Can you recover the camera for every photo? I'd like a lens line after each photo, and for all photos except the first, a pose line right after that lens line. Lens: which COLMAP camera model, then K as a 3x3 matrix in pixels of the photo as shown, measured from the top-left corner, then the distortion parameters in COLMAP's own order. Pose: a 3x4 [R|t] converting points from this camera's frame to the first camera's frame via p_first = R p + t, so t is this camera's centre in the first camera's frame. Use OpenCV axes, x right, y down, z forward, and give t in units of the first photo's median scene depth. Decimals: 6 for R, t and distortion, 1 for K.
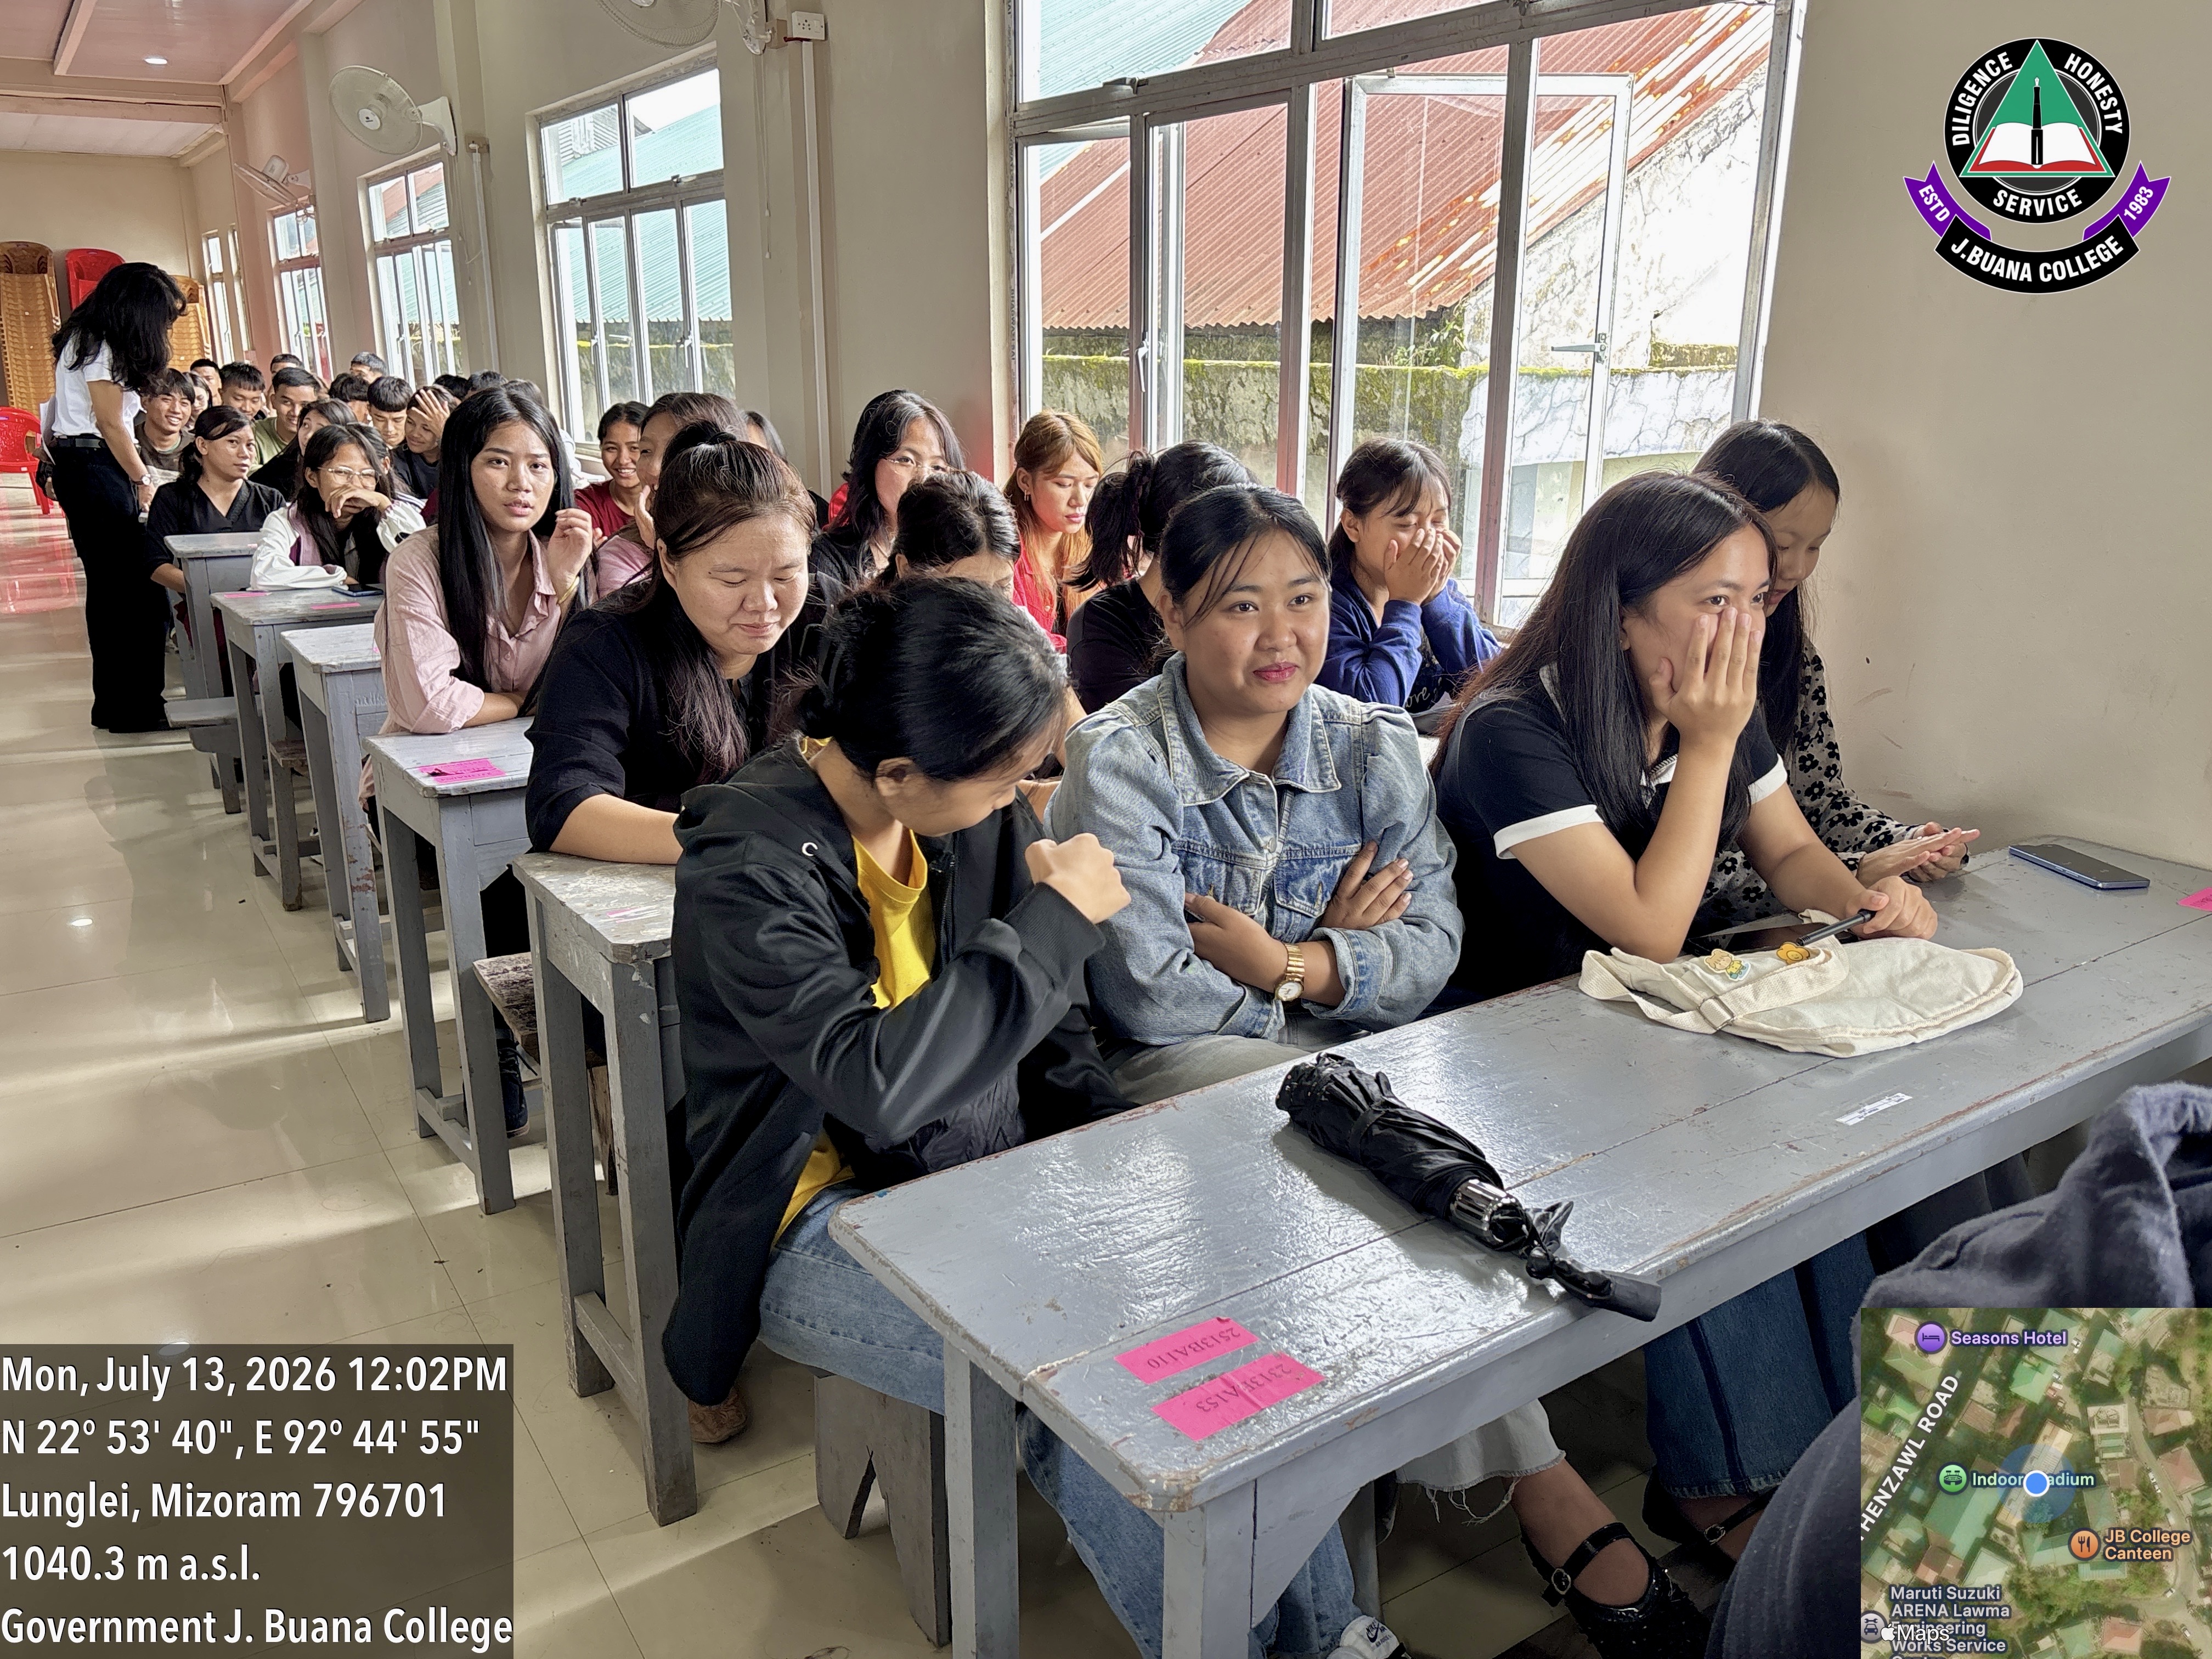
lens RADIAL K [[1670.0, 0, 1139.9], [0, 1670.0, 803.3], [0, 0, 1]] dist [0.063923, -0.040171]
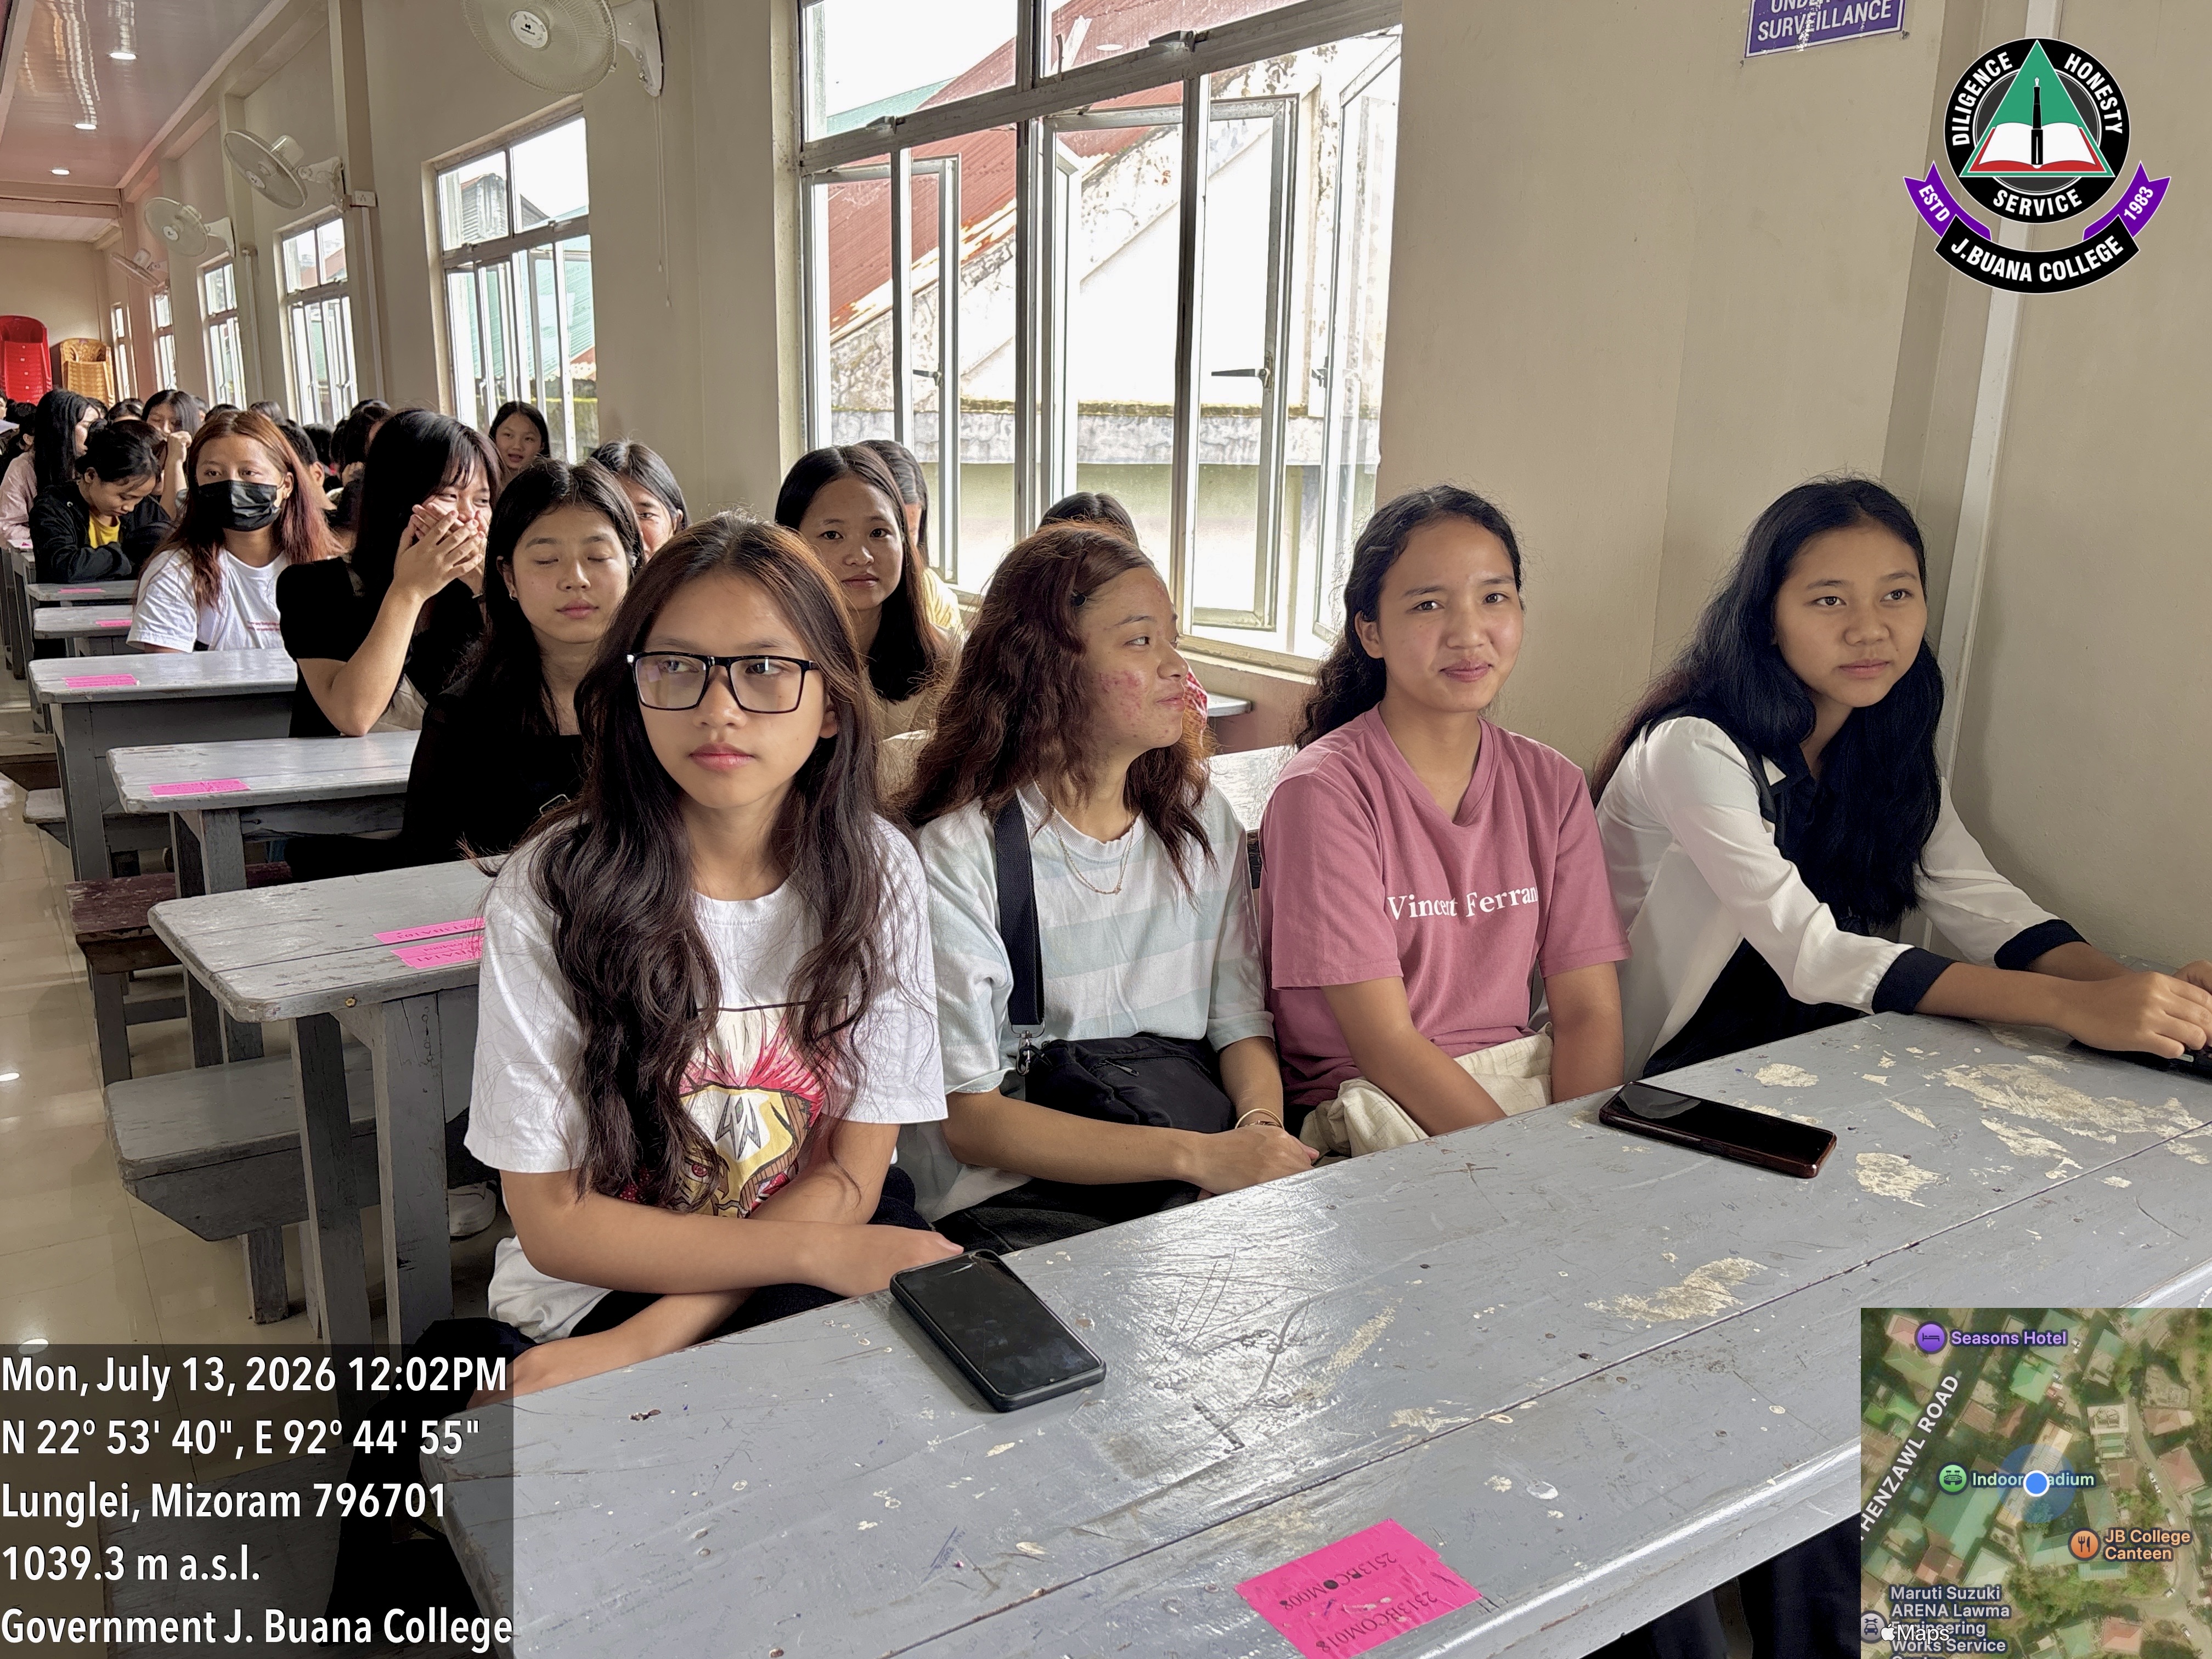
lens RADIAL K [[1713.1, 0, 1106.0], [0, 1713.1, 829.5], [0, 0, 1]] dist [0.000474, 0.001398]
pose [[0.999798, 0.019752, 0.003632, 0.458575], [-0.019622, 0.999267, -0.032868, 0.178605], [-0.004278, 0.032790, 0.999453, -0.582088]]
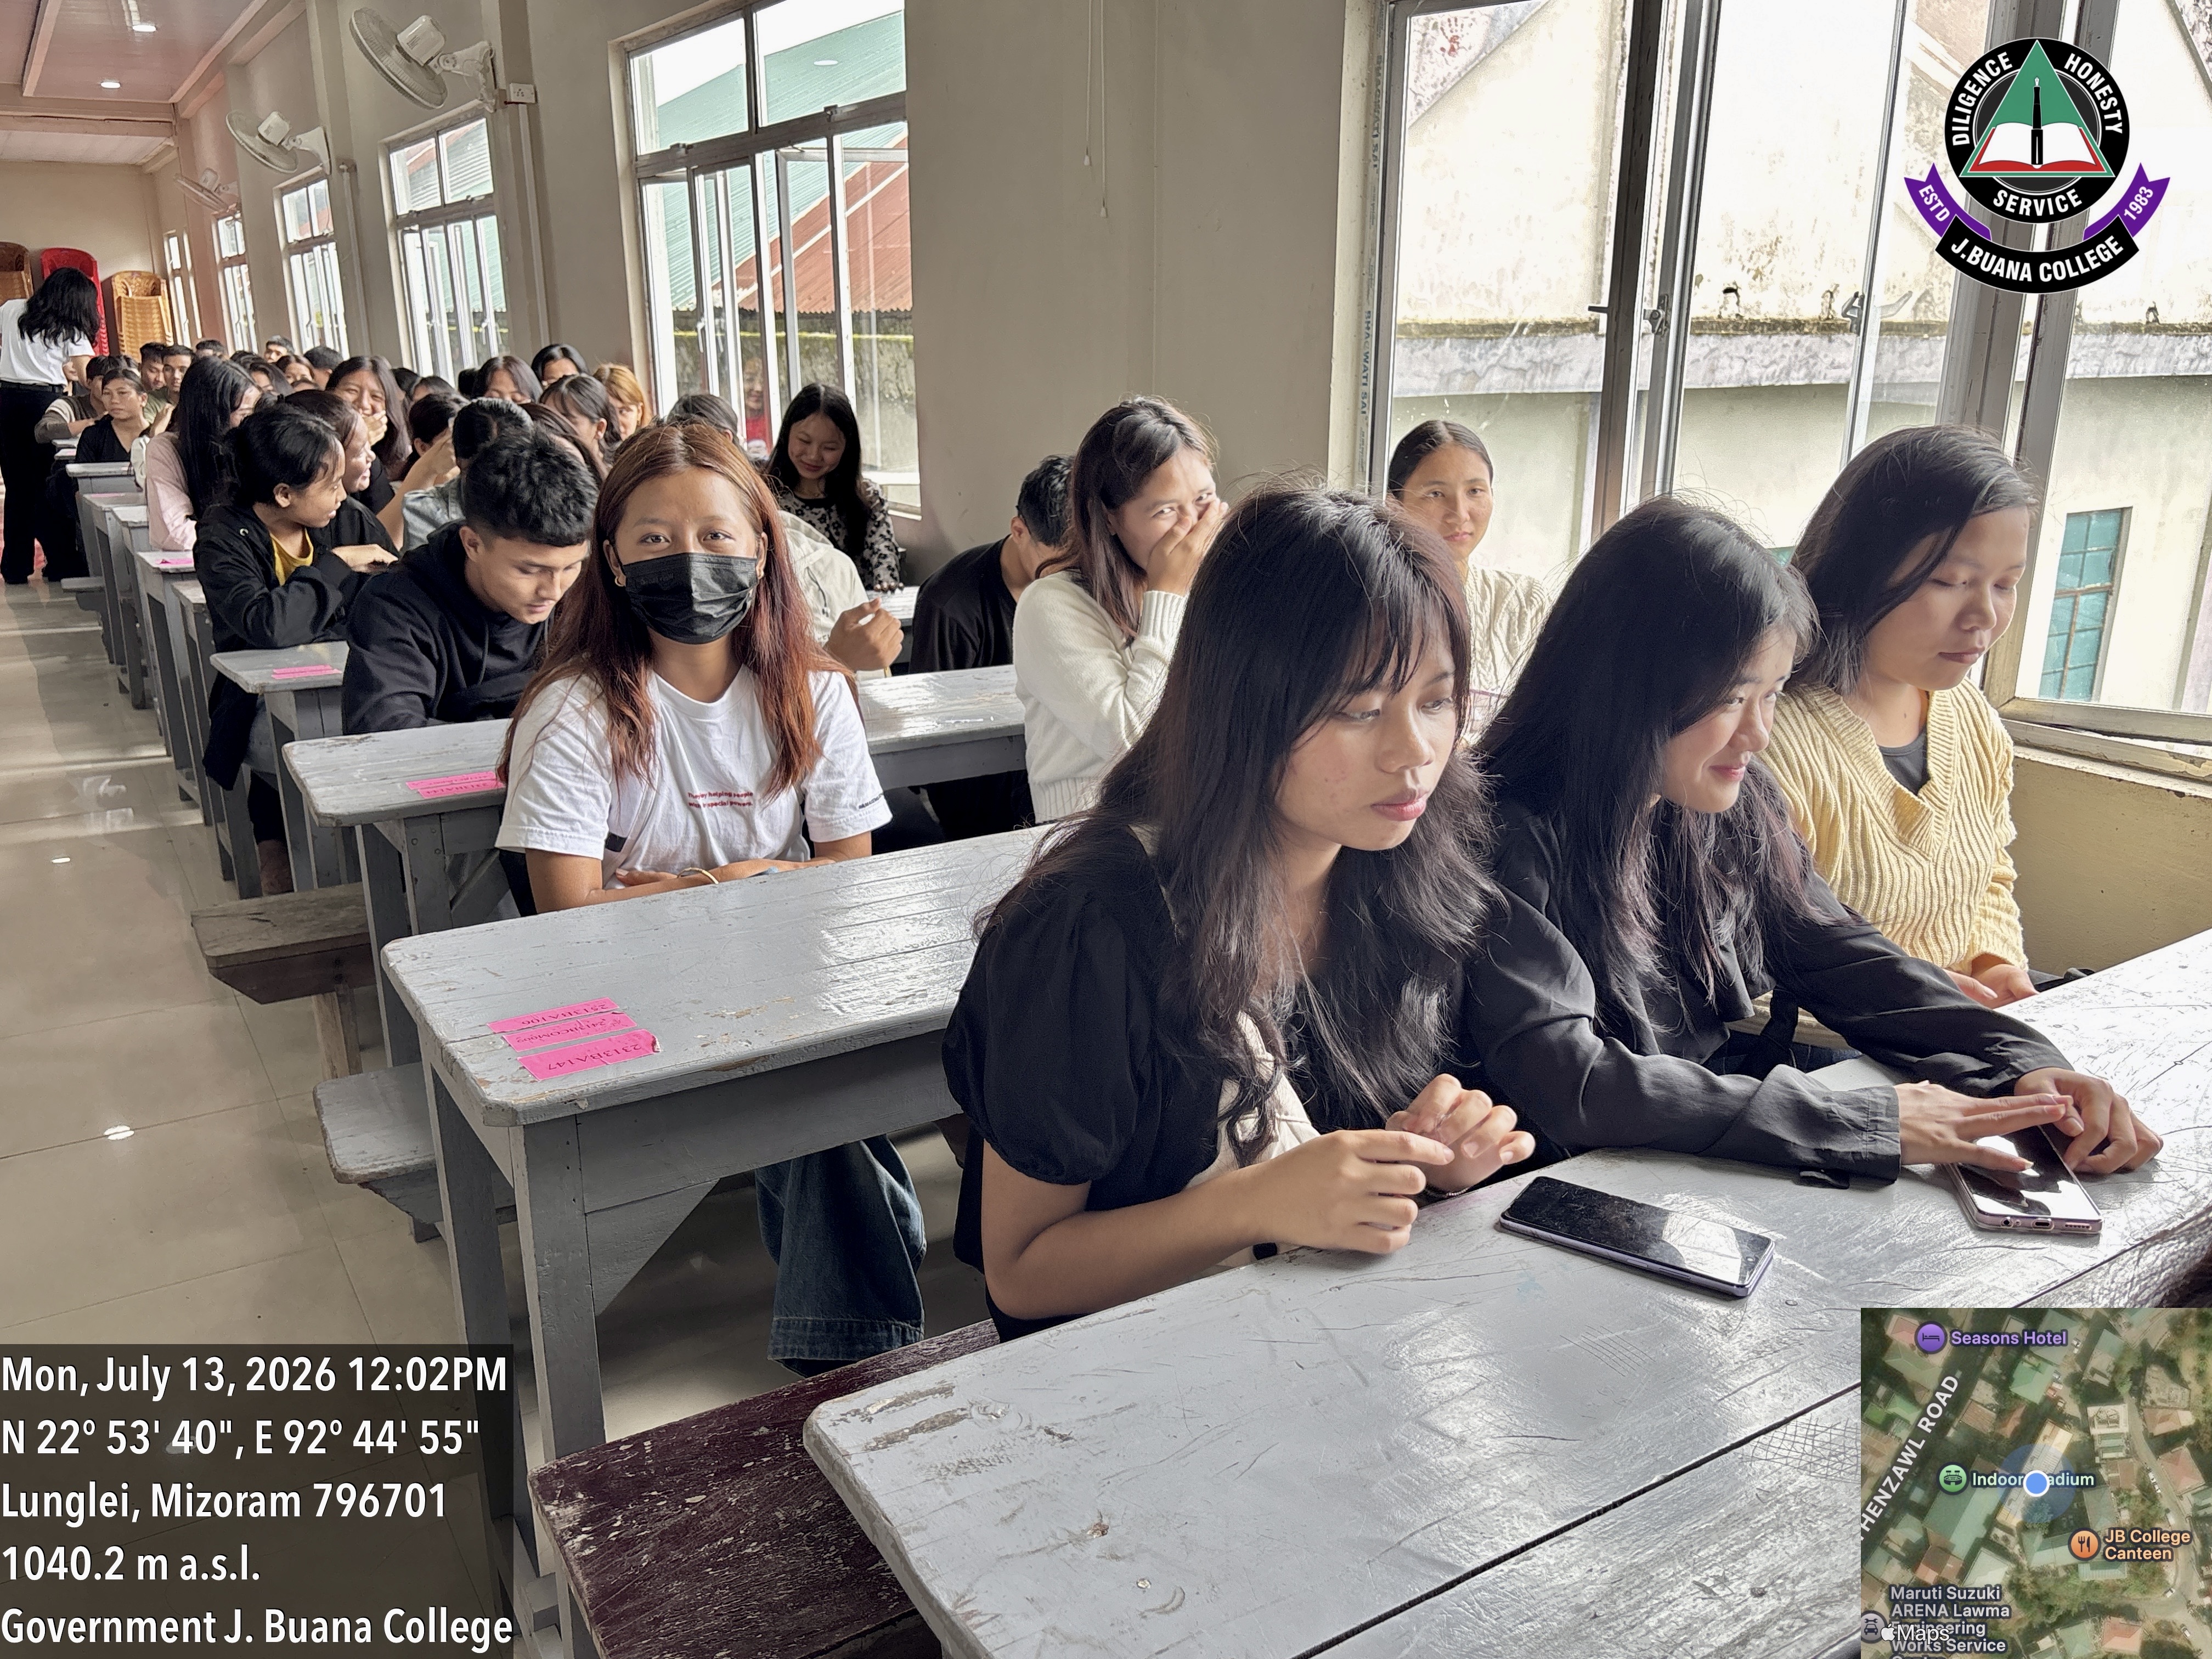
lens RADIAL K [[1714.2, 0, 1116.3], [0, 1714.2, 819.3], [0, 0, 1]] dist [0.014687, 0.002396]
pose [[0.999866, 0.000328, -0.016388, 0.258586], [-0.000146, 0.999938, 0.011127, 0.097530], [0.016391, -0.011123, 0.999804, -0.335624]]
